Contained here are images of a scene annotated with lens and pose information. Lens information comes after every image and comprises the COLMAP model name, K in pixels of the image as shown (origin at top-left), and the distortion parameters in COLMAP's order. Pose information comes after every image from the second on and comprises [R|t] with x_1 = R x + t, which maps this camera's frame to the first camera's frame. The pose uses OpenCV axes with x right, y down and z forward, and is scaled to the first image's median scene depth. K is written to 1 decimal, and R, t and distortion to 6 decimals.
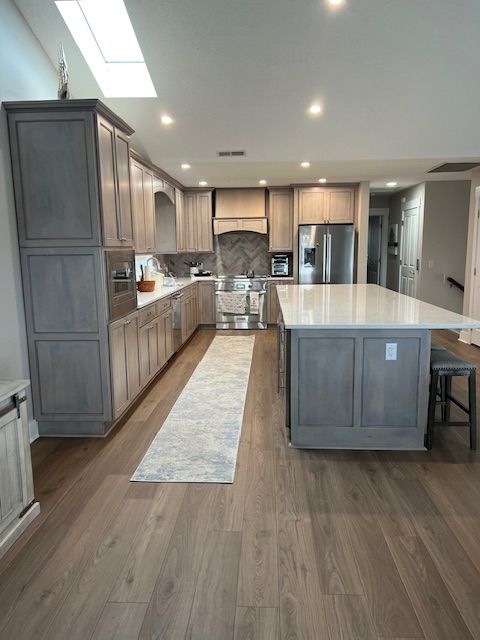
lens RADIAL K [[474.7, 0, 239.0], [0, 474.7, 321.4], [0, 0, 1]] dist [0.042876, -0.006087]
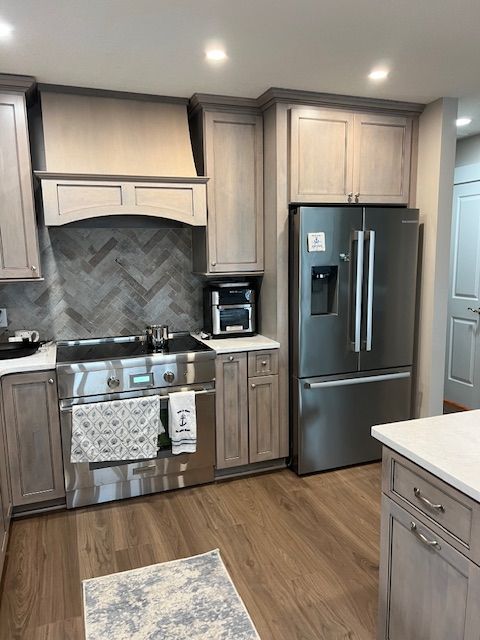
lens RADIAL K [[474.7, 0, 244.7], [0, 474.7, 319.7], [0, 0, 1]] dist [0.042876, -0.006087]
pose [[0.912732, -0.060881, 0.403996, -0.062887], [0.065476, 0.997851, 0.002445, -0.110433], [-0.403277, 0.024220, 0.914757, 0.645400]]
